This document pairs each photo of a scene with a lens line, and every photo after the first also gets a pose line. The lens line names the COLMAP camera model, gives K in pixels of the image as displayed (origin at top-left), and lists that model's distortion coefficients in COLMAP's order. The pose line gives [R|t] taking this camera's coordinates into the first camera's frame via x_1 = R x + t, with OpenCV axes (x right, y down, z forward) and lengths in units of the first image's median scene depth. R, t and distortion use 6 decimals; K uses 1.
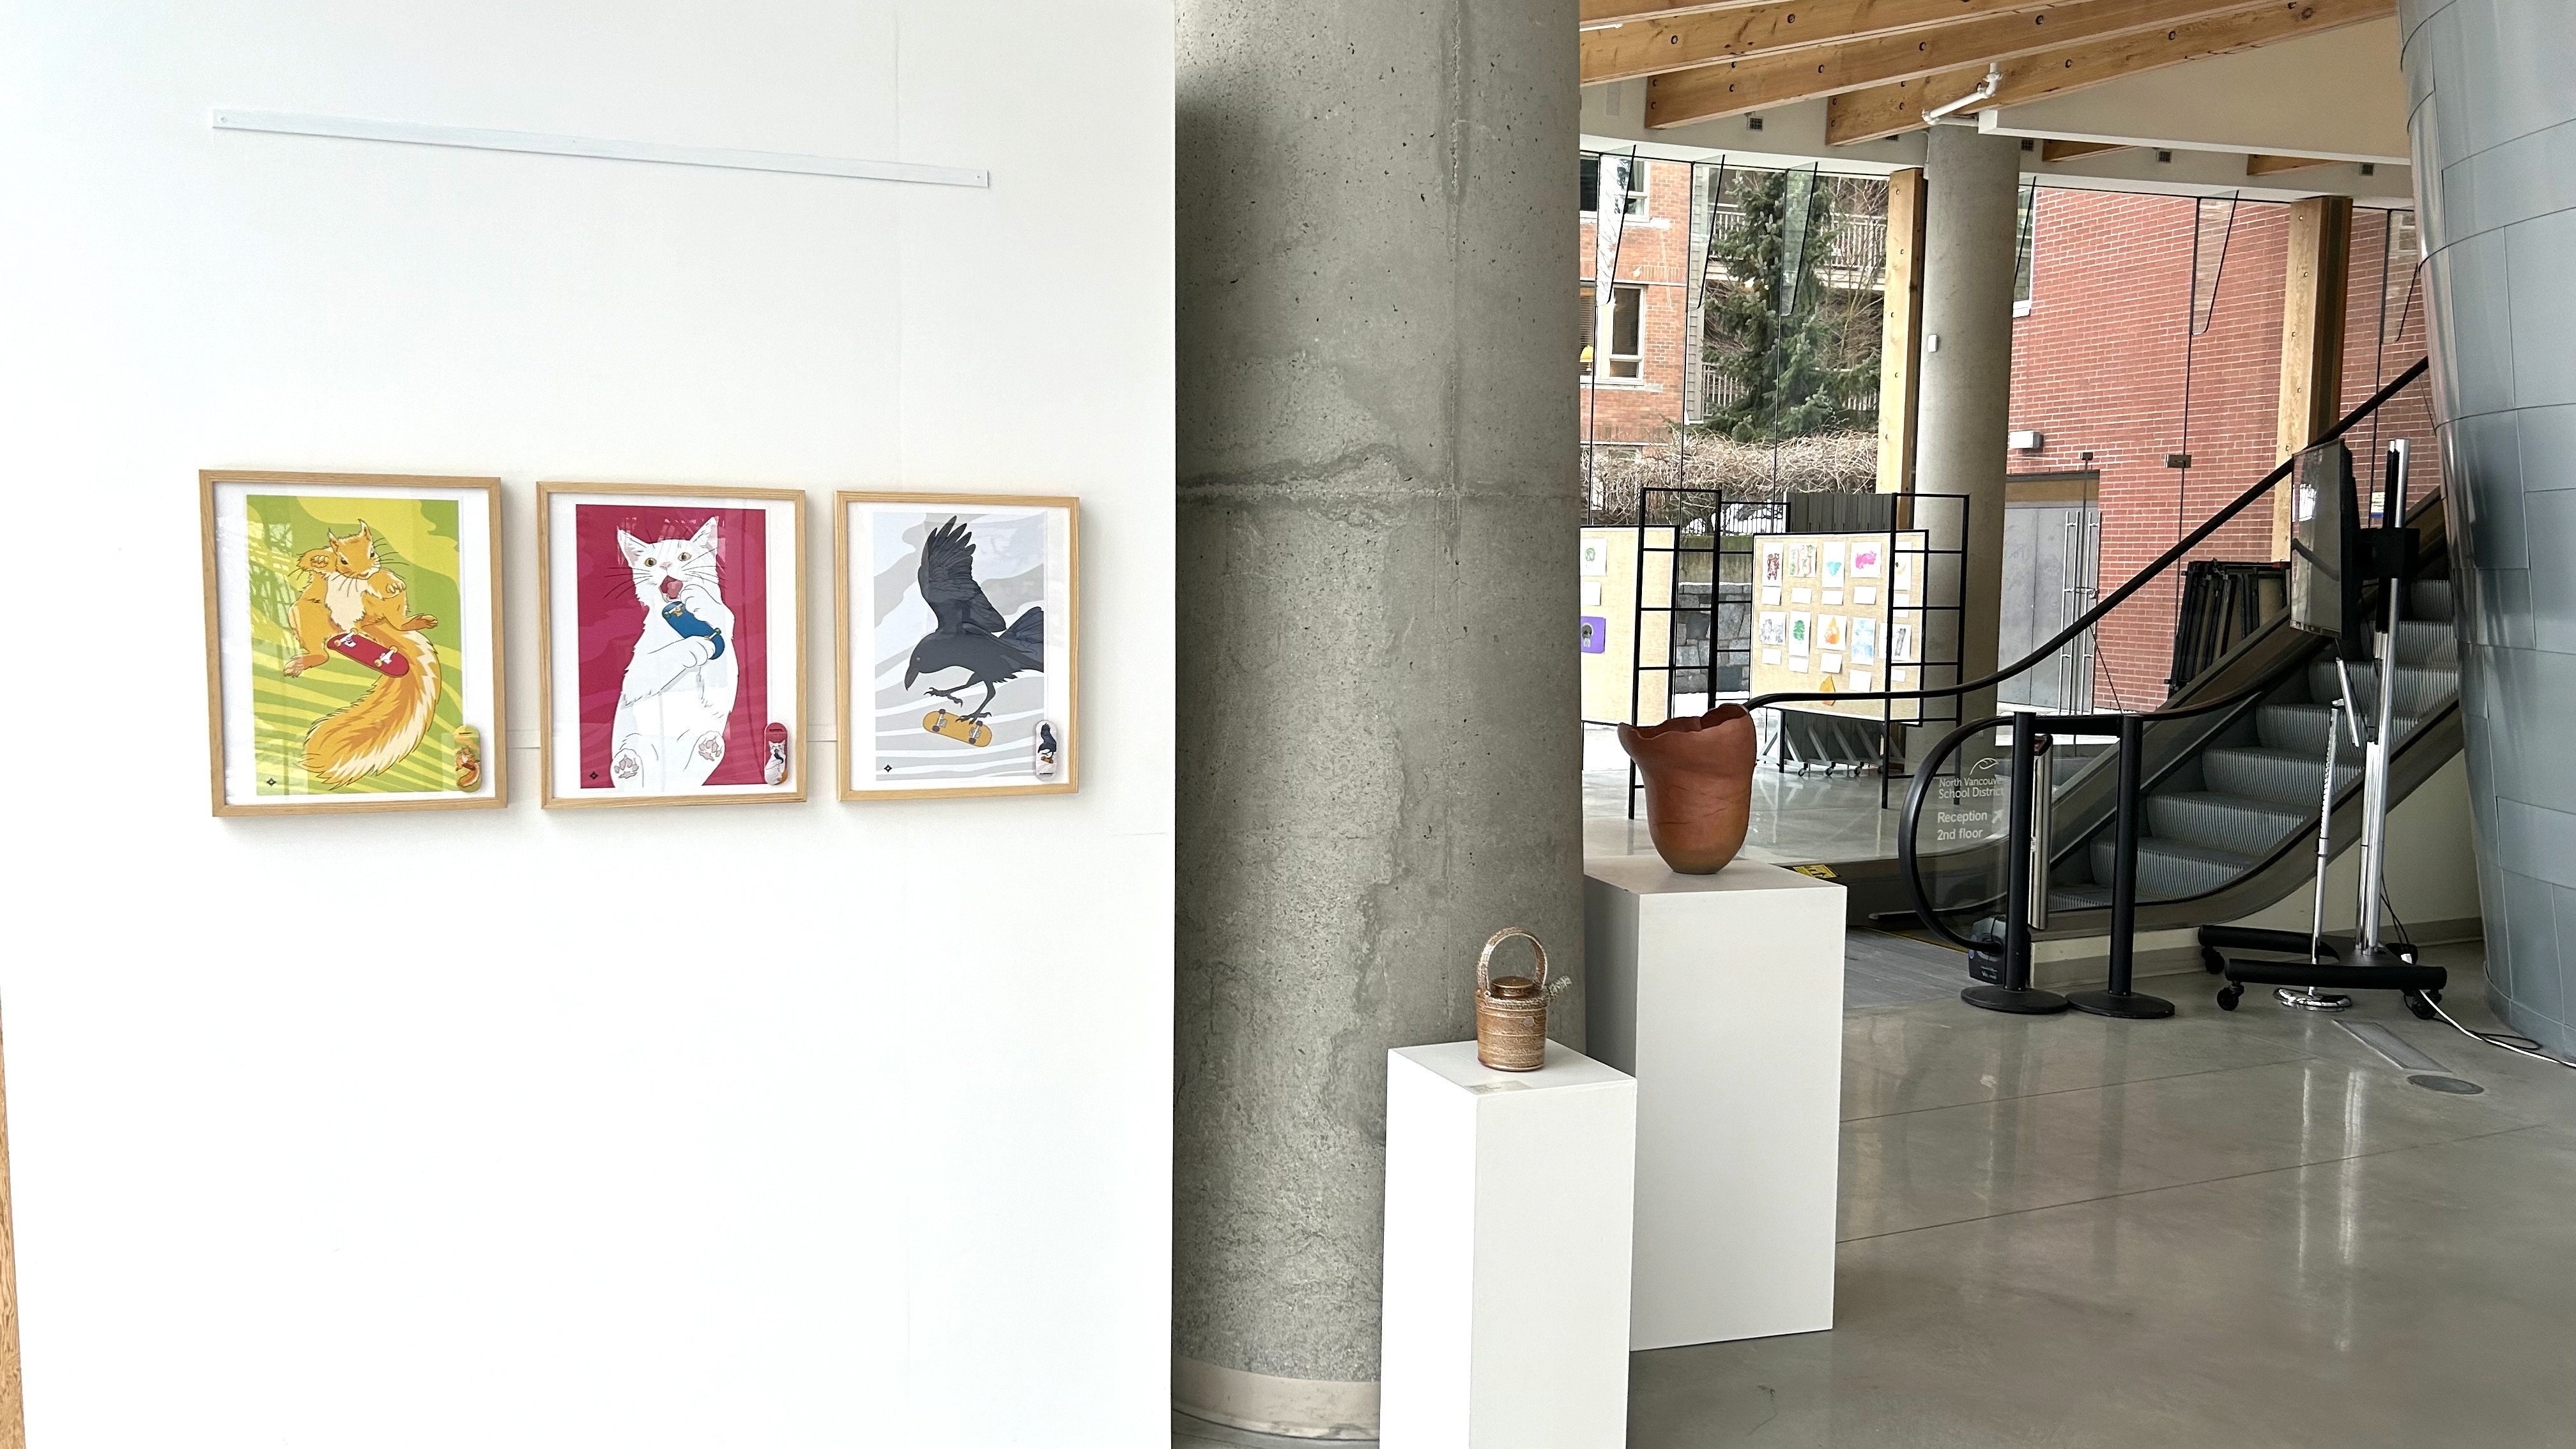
lens RADIAL K [[1968.1, 0, 1288.0], [0, 1968.1, 724.5], [0, 0, 1]] dist [0.234739, -0.636685]
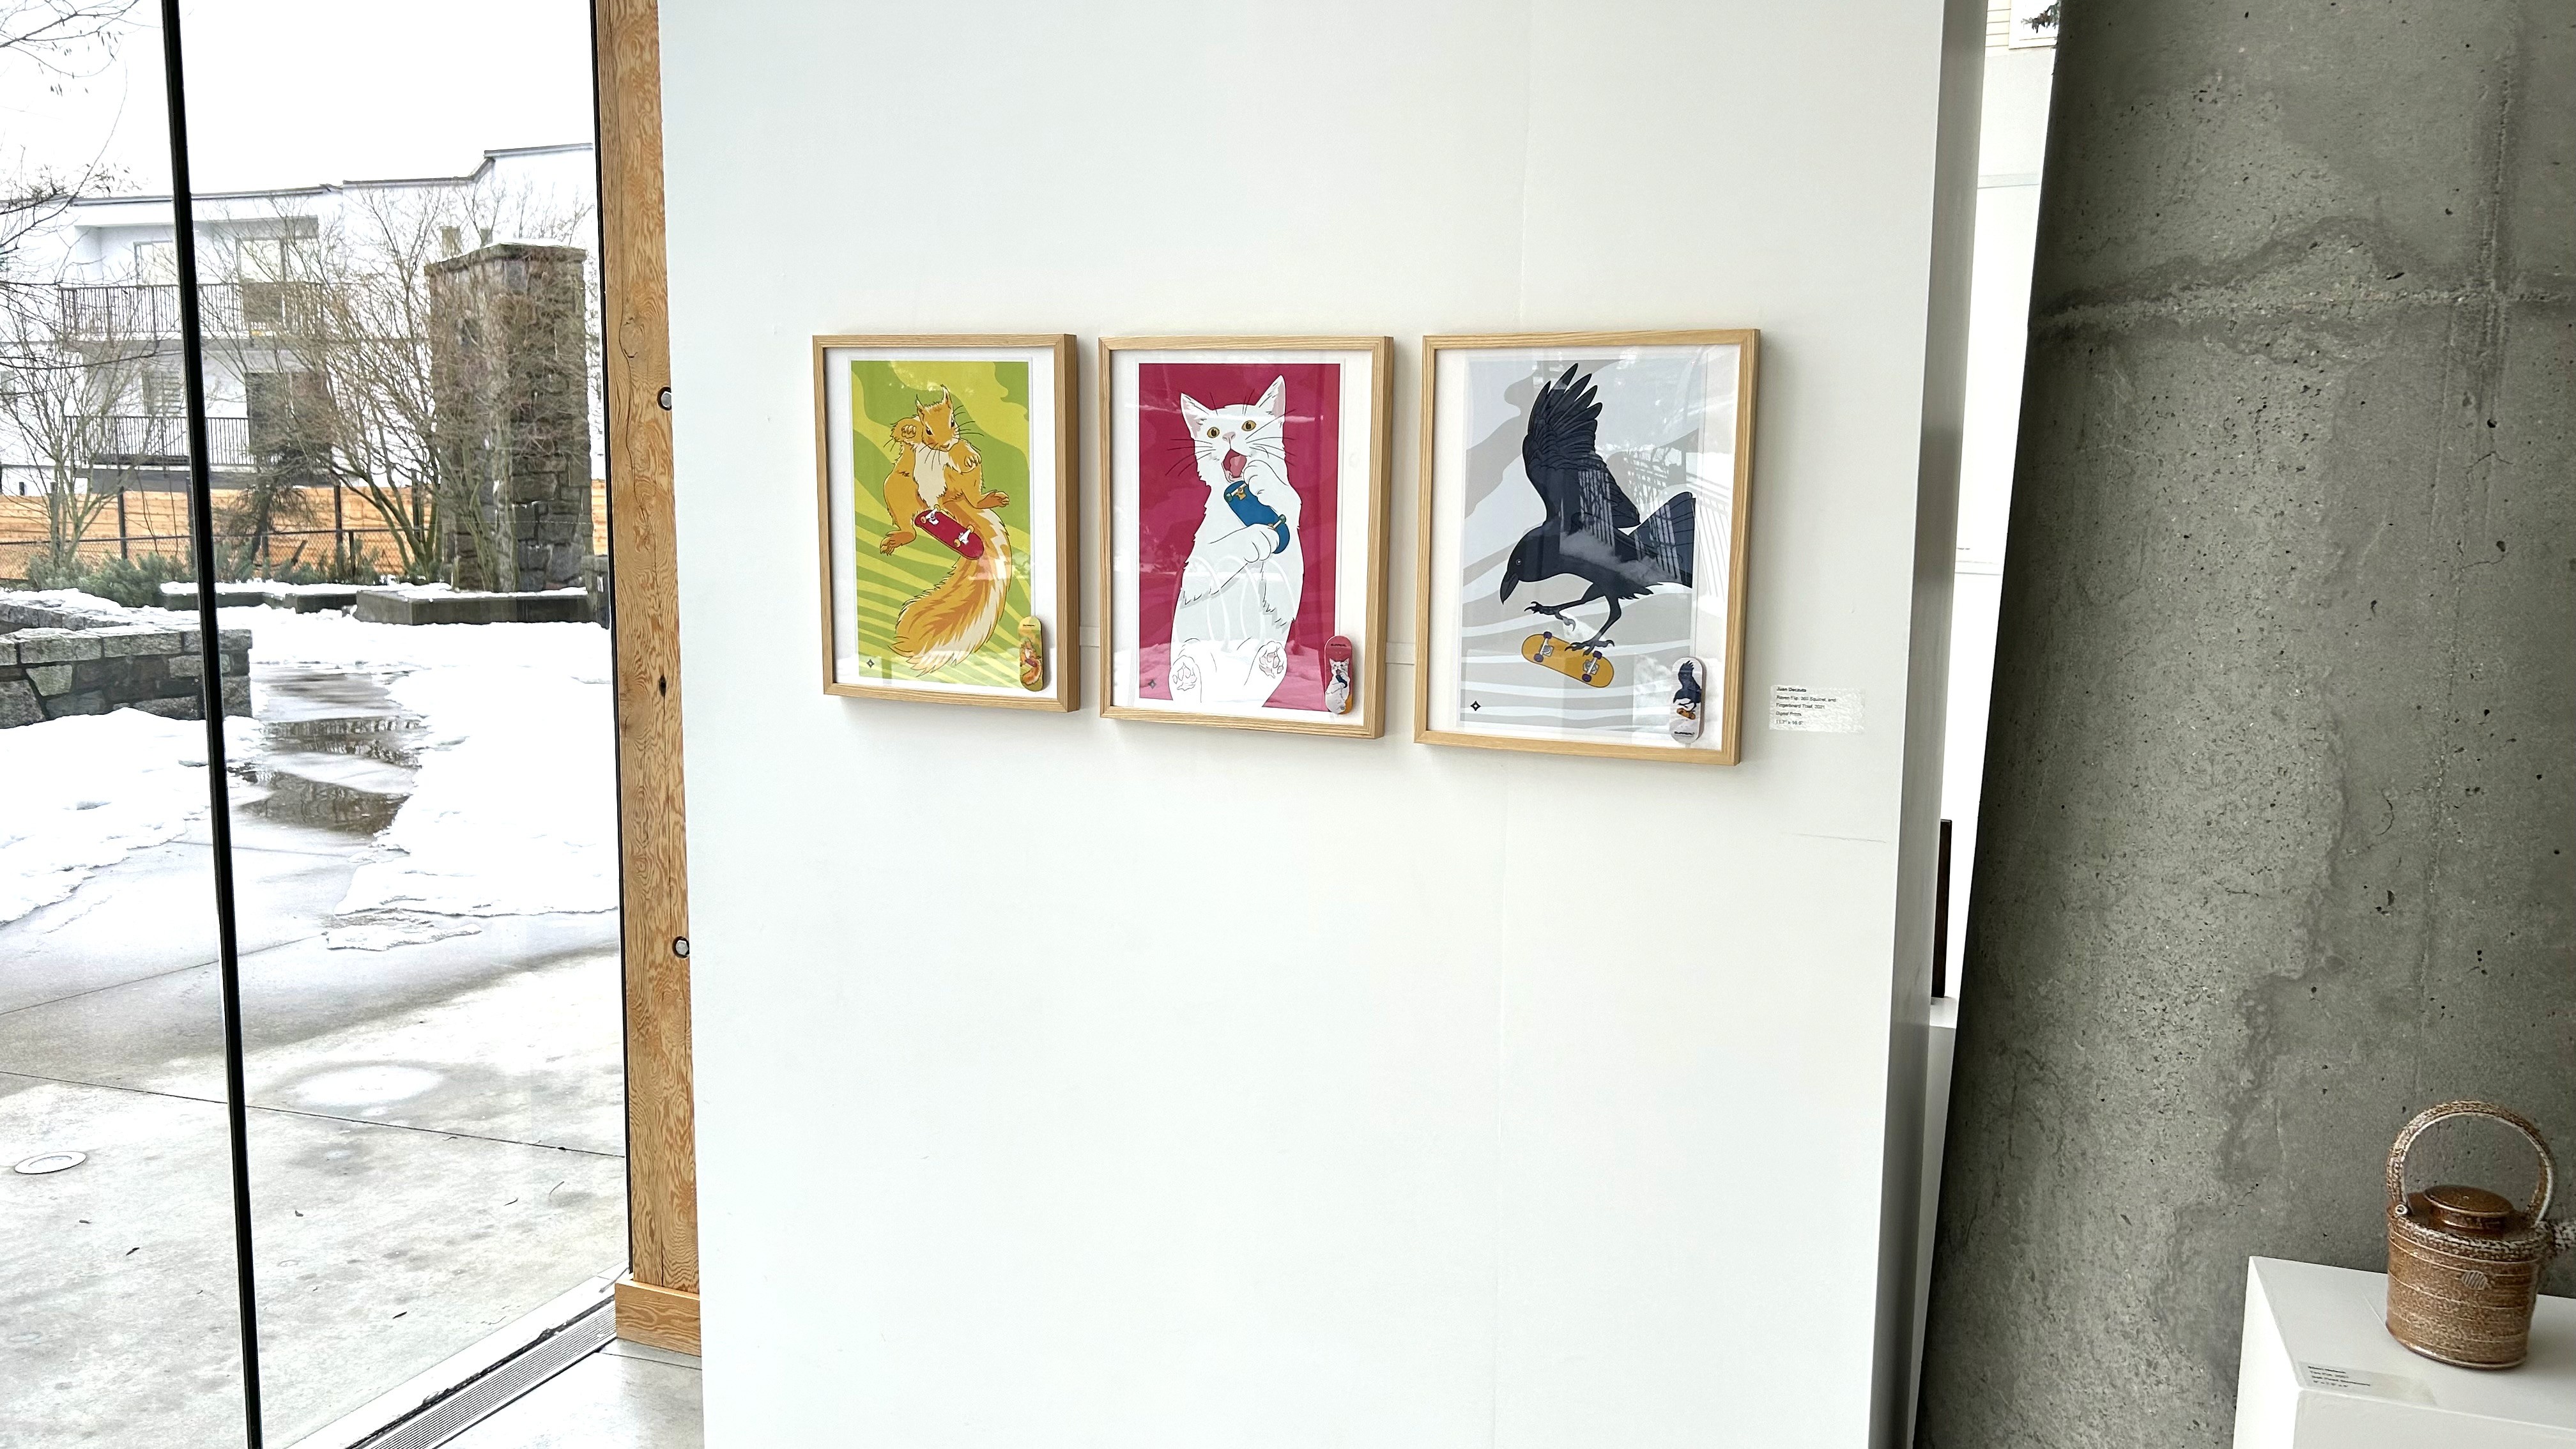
lens RADIAL K [[1964.6, 0, 1288.0], [0, 1964.6, 724.5], [0, 0, 1]] dist [0.067986, -0.078190]
pose [[0.721607, 0.090394, -0.686376, 0.261946], [-0.065321, 0.995906, 0.062485, -0.012958], [0.689214, -0.000255, 0.724558, 0.414320]]
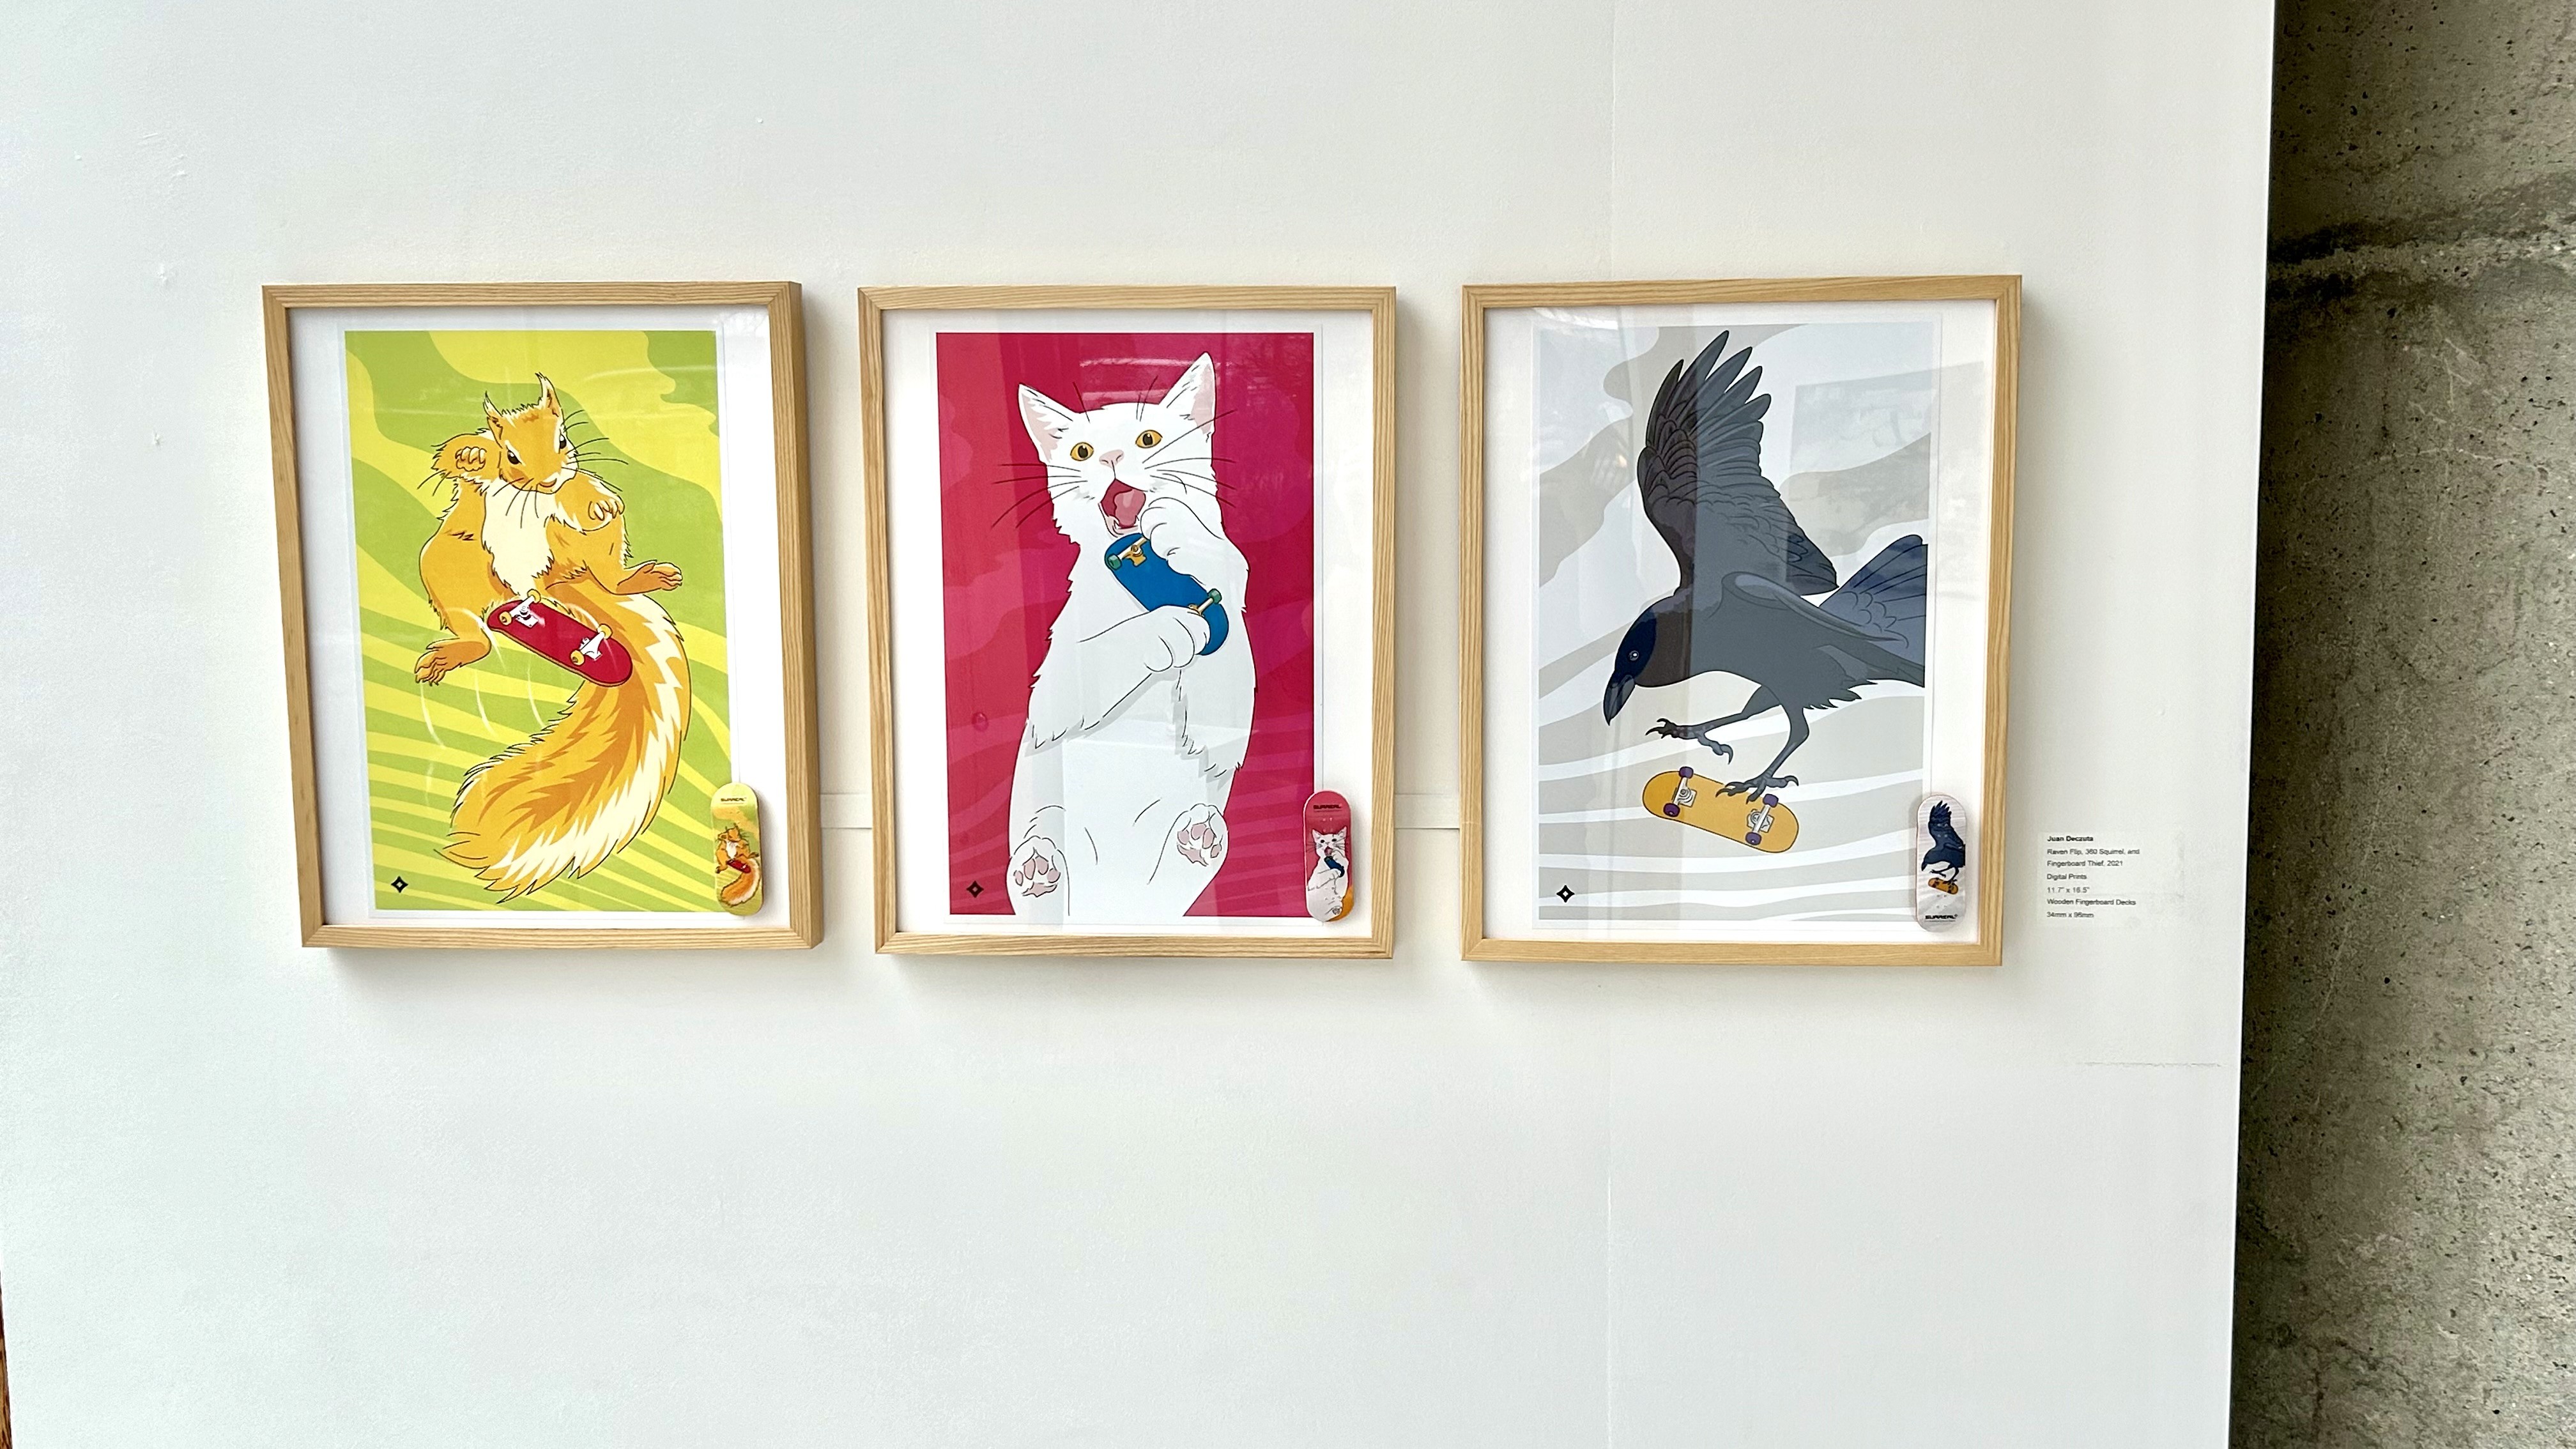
lens RADIAL K [[2404.2, 0, 1288.0], [0, 2404.2, 724.5], [0, 0, 1]] dist [0.048651, -0.019630]
pose [[0.912887, 0.026729, -0.407336, -0.036092], [-0.018453, 0.999536, 0.024233, -0.029312], [0.407795, -0.014605, 0.912957, 0.474499]]
